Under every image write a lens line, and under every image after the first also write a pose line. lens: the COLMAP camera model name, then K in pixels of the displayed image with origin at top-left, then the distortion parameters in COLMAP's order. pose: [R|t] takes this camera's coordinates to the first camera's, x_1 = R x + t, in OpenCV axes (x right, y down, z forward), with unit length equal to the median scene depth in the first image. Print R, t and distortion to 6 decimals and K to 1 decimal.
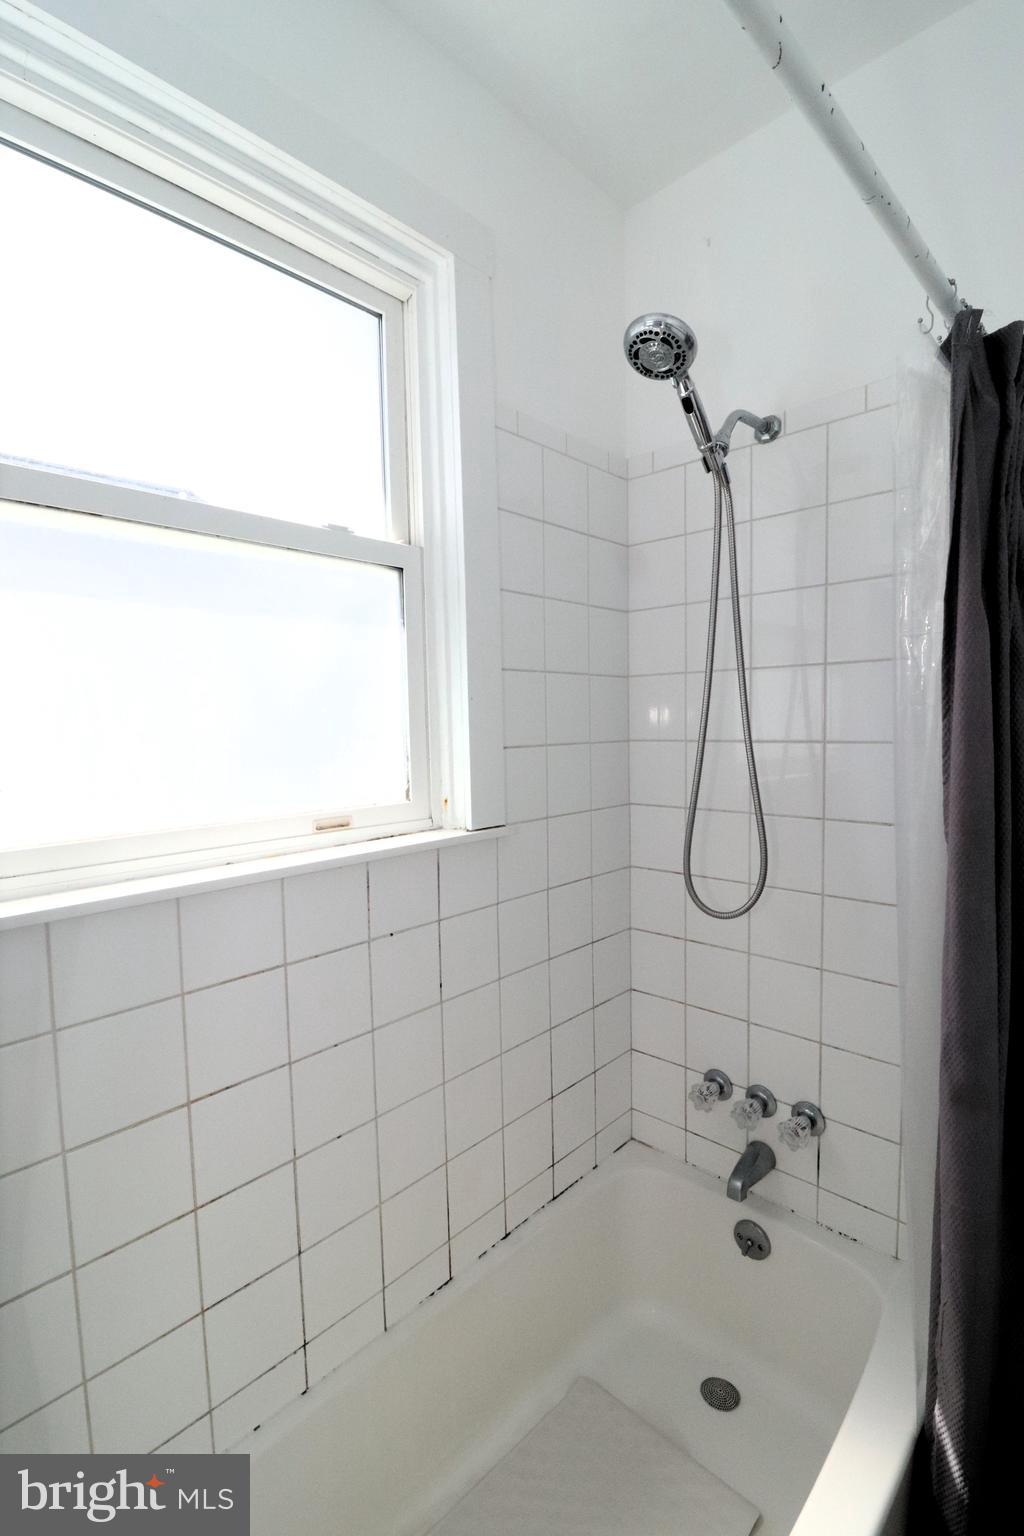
lens RADIAL K [[711.8, 0, 512.0], [0, 711.8, 768.0], [0, 0, 1]] dist [-0.001475, -0.012397]
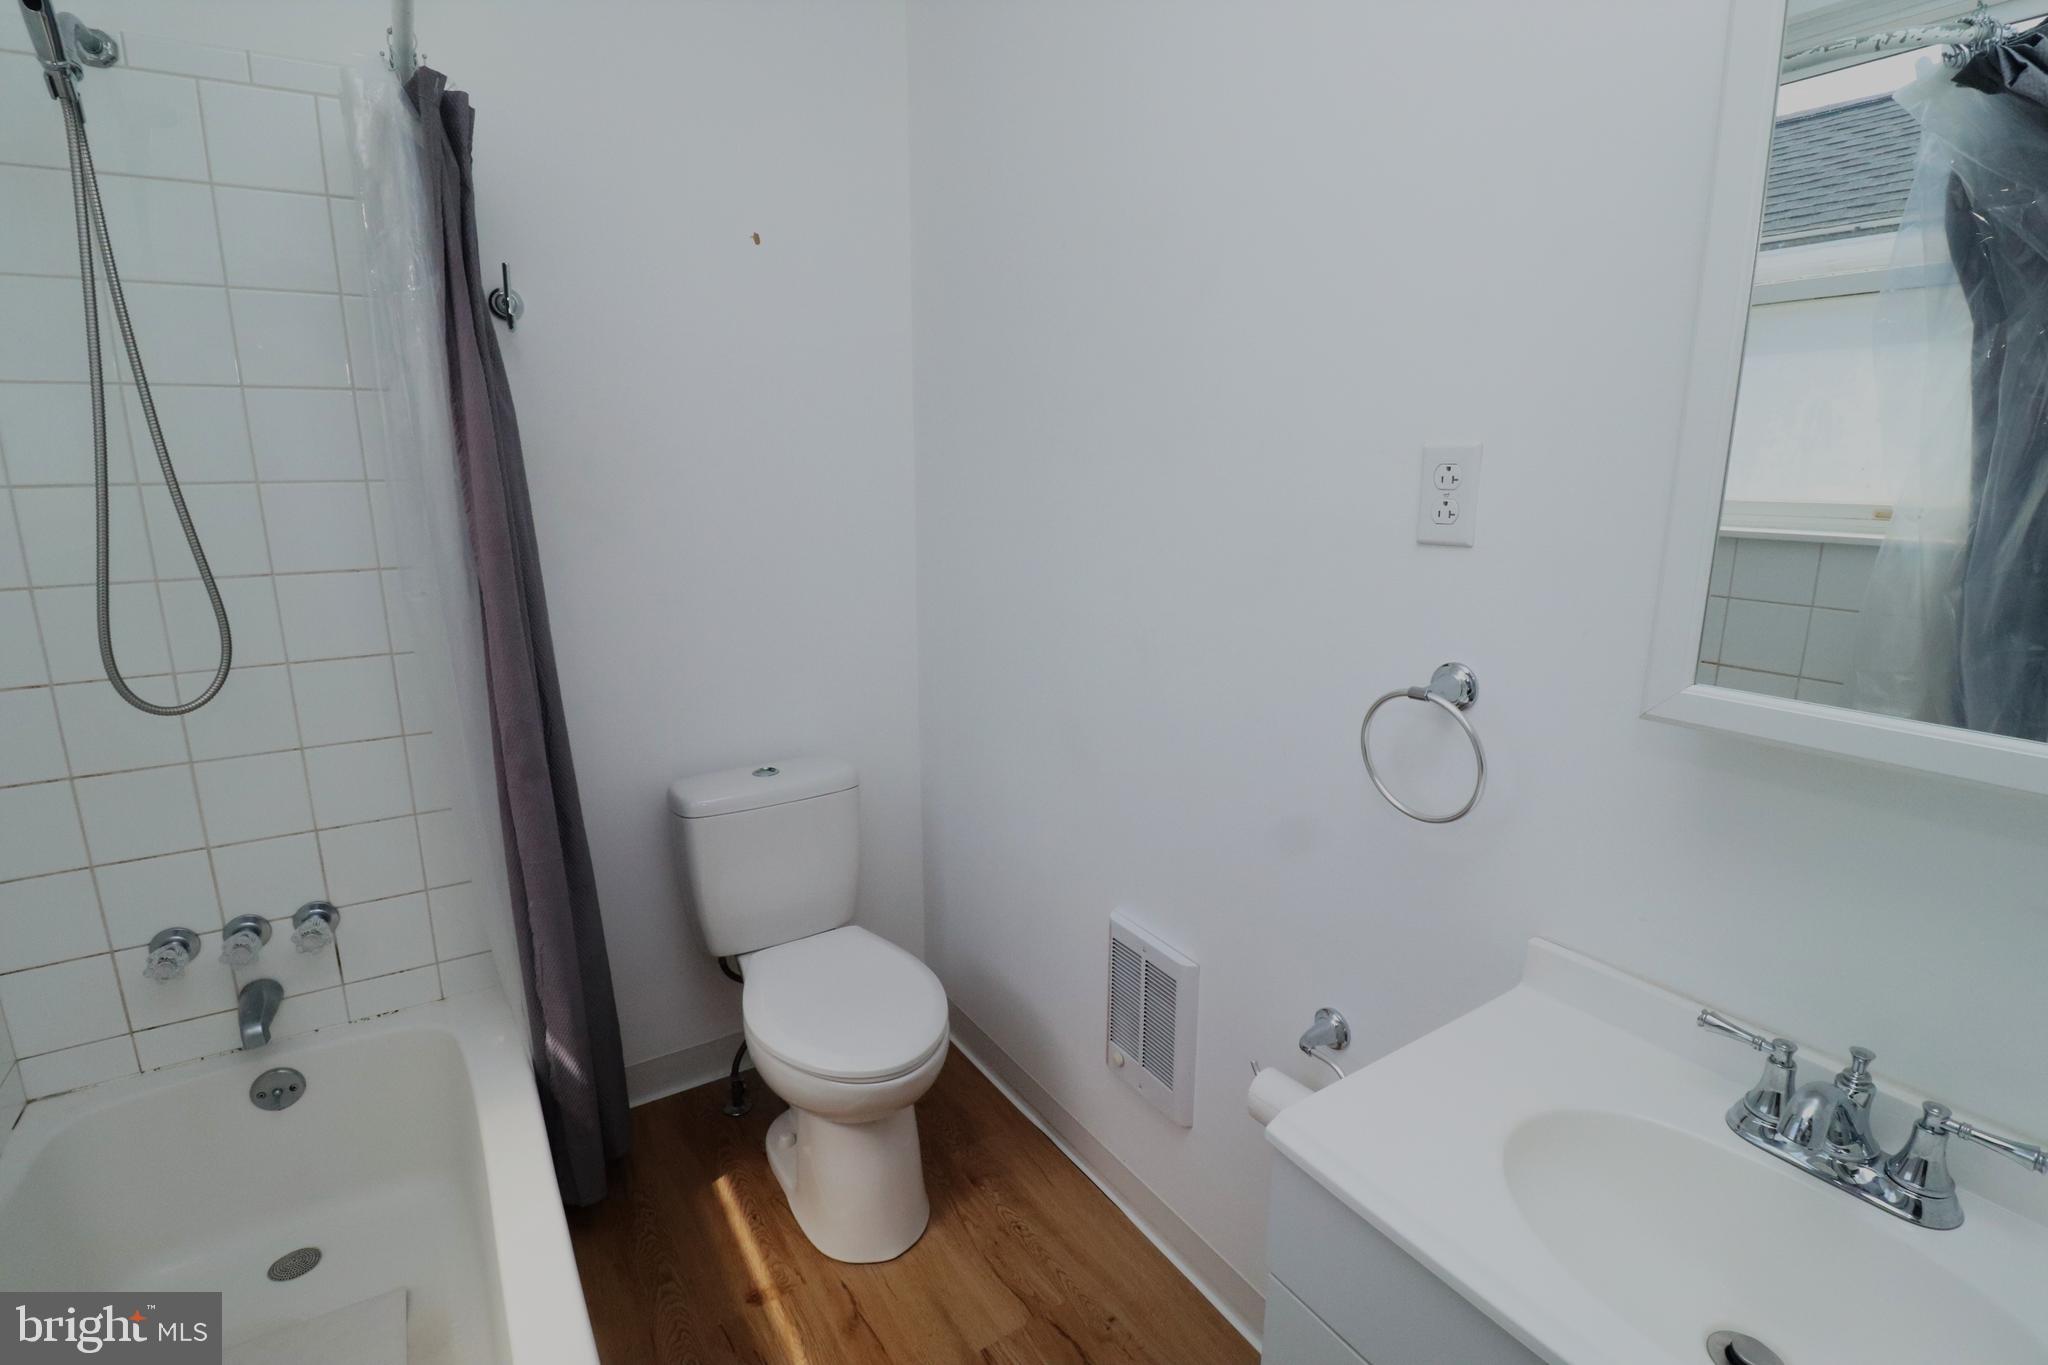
lens RADIAL K [[954.7, 0, 1024.0], [0, 954.7, 682.5], [0, 0, 1]] dist [-0.022754, -0.000074]
pose [[0.236927, -0.211343, 0.948262, -0.431883], [0.057956, 0.977389, 0.203354, 0.021250], [-0.969797, 0.006778, 0.243818, -0.143290]]
